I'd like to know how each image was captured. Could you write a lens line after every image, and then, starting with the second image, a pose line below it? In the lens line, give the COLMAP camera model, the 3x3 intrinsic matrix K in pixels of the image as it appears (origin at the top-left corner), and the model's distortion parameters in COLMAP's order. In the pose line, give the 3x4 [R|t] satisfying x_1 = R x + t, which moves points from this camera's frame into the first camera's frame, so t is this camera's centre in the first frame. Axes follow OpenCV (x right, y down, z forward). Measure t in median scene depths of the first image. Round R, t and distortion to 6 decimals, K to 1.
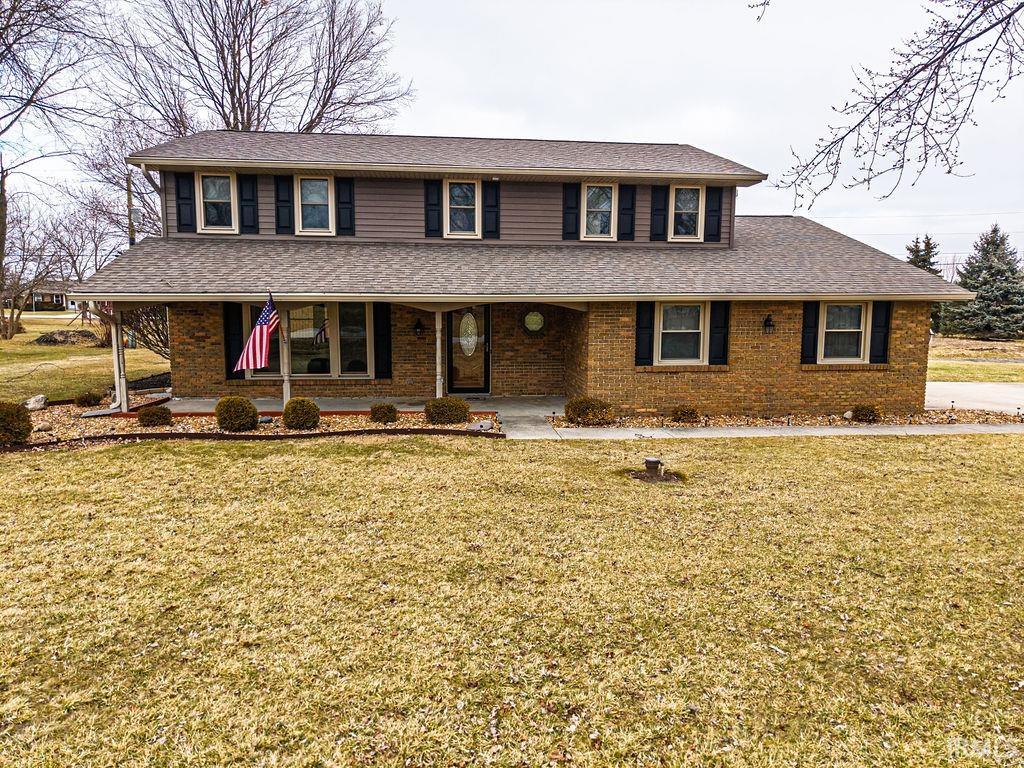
lens RADIAL K [[687.5, 0, 512.0], [0, 687.5, 384.0], [0, 0, 1]] dist [0.010184, -0.000610]
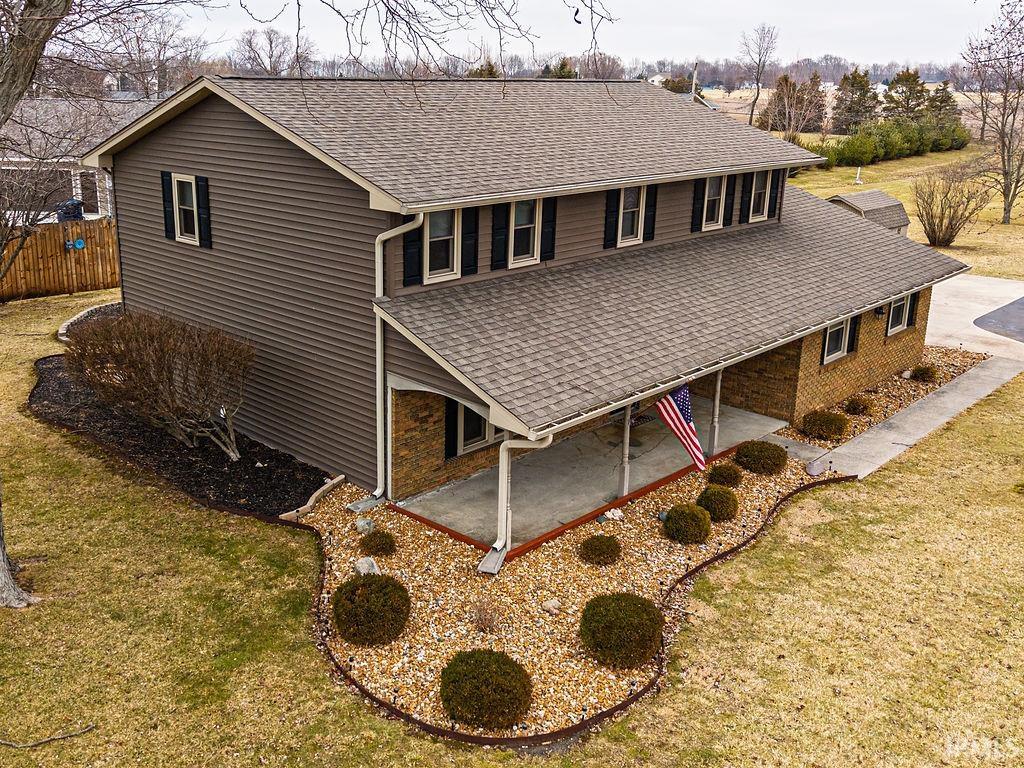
lens RADIAL K [[942.3, 0, 414.5], [0, 942.3, 359.0], [0, 0, 1]] dist [0.108482, -0.189008]
pose [[0.791136, -0.172820, 0.586717, -1.044286], [0.070554, 0.978634, 0.193125, -0.328454], [-0.607557, -0.111392, 0.786426, 0.197155]]
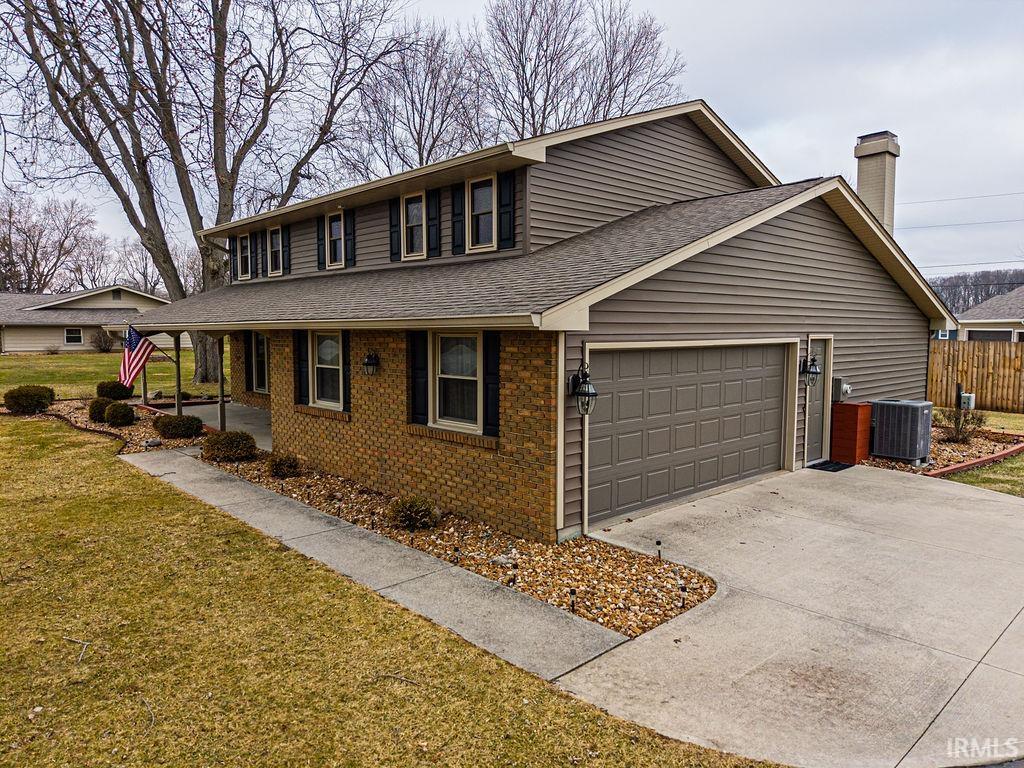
lens RADIAL K [[687.5, 0, 512.0], [0, 687.5, 384.0], [0, 0, 1]] dist [0.010184, -0.000610]
pose [[0.602332, 0.063097, -0.795748, 0.924007], [-0.092580, 0.995666, 0.008871, -0.074832], [0.792859, 0.068327, 0.605563, 0.607413]]
